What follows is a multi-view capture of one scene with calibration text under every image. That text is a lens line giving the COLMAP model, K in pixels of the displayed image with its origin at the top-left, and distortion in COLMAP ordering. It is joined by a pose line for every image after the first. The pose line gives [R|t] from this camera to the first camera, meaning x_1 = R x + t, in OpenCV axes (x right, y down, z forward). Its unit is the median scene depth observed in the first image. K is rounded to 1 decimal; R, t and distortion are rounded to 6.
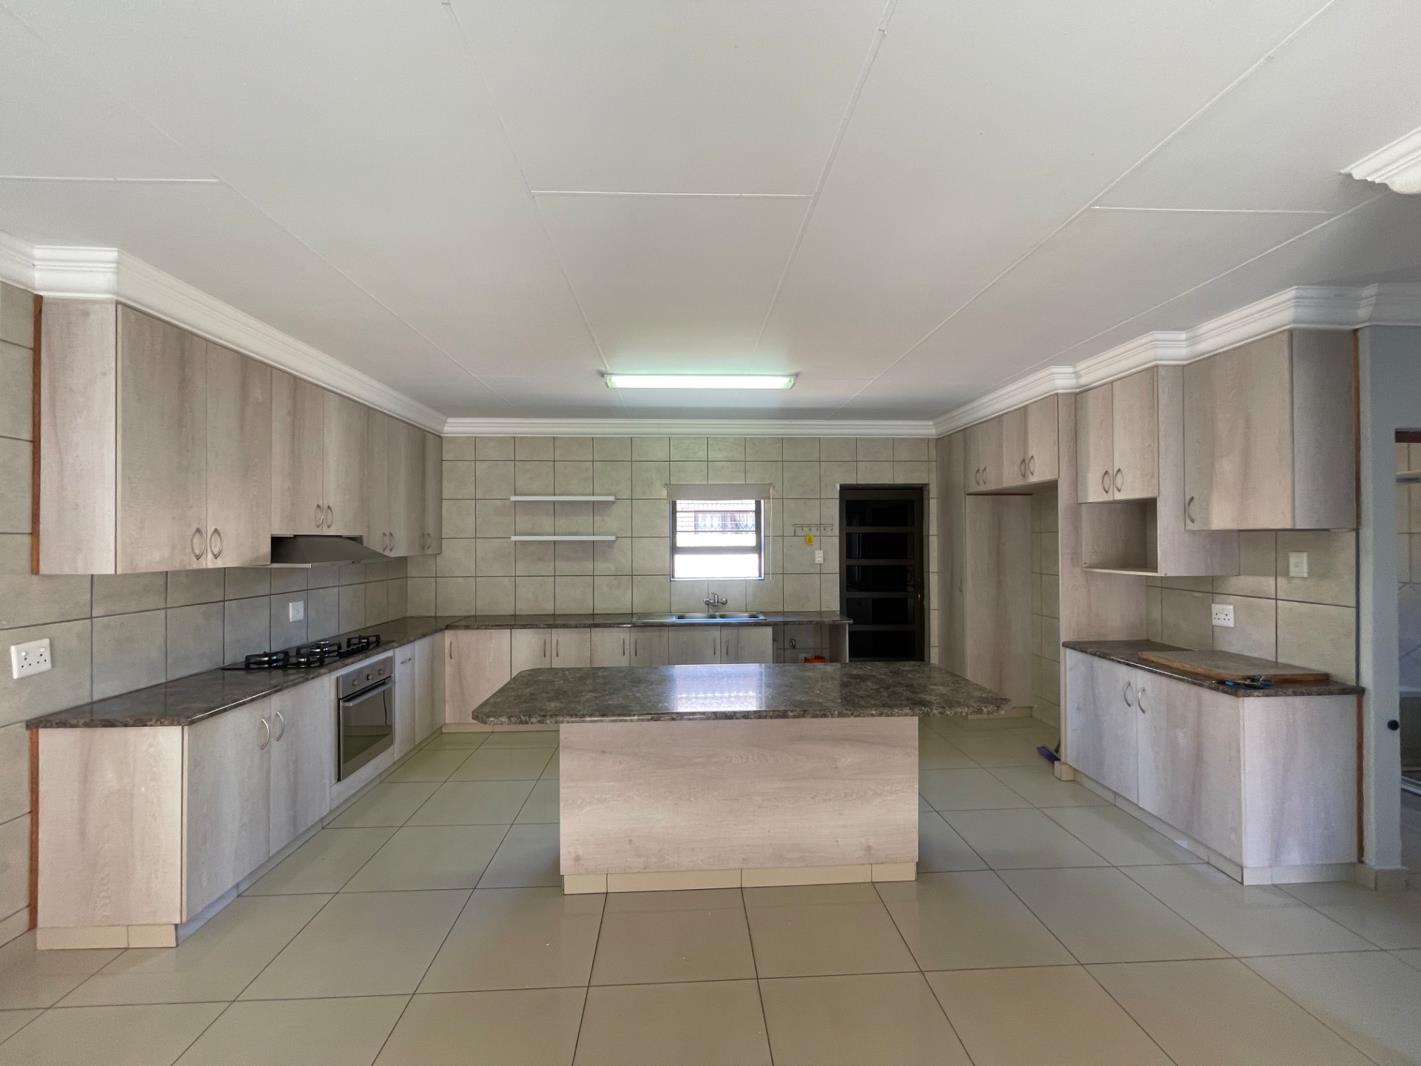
lens RADIAL K [[576.5, 0, 708.1], [0, 576.5, 536.0], [0, 0, 1]] dist [-0.007848, -0.000014]
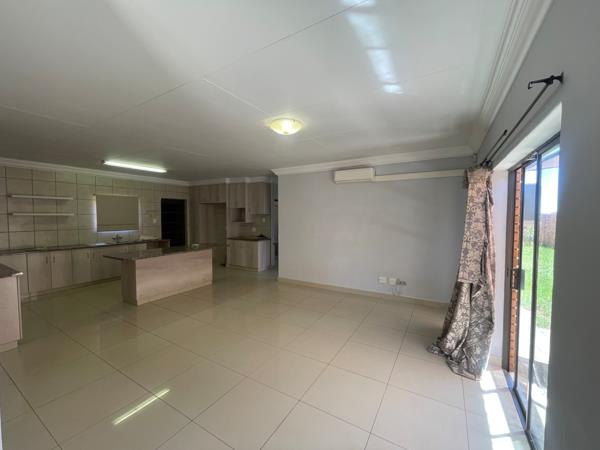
lens RADIAL K [[246.1, 0, 300.0], [0, 246.1, 225.0], [0, 0, 1]] dist [0.002832, 0.000145]
pose [[0.556026, -0.028512, 0.830676, -0.556195], [-0.006511, 0.999231, 0.038656, 0.000634], [-0.831140, -0.026902, 0.555413, -0.463364]]
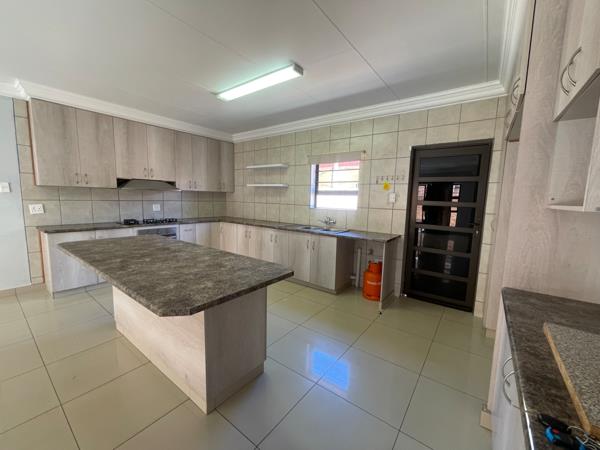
lens RADIAL K [[243.4, 0, 299.0], [0, 243.4, 226.3], [0, 0, 1]] dist [-0.007848, -0.000014]
pose [[0.766840, 0.099921, -0.634013, 0.477728], [-0.025518, 0.991773, 0.125440, 0.041736], [0.641331, -0.080013, 0.763081, 0.413205]]
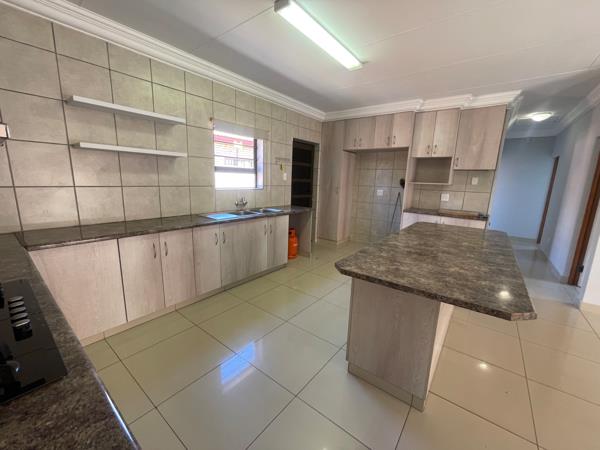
lens RADIAL K [[243.4, 0, 299.0], [0, 243.4, 226.3], [0, 0, 1]] dist [-0.007848, -0.000014]
pose [[0.656620, -0.118361, 0.744877, -0.446642], [-0.038810, 0.980999, 0.190092, 0.048934], [-0.753223, -0.153726, 0.639550, 0.500429]]
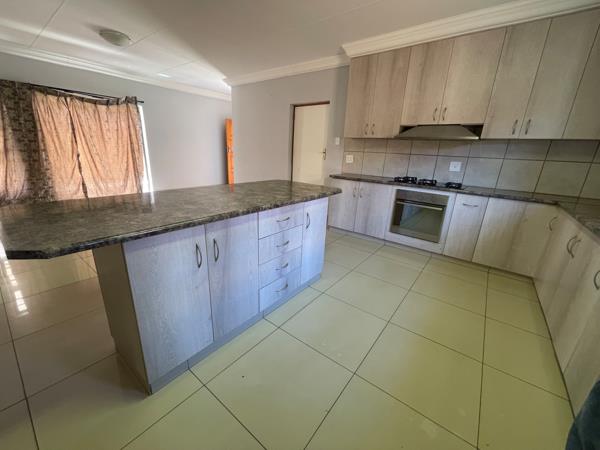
lens RADIAL K [[243.4, 0, 299.0], [0, 243.4, 226.3], [0, 0, 1]] dist [-0.007848, -0.000014]
pose [[-0.654128, 0.204921, -0.728096, 0.247889], [-0.034948, 0.953385, 0.299726, 0.074581], [0.755576, 0.221505, -0.616474, 0.914383]]
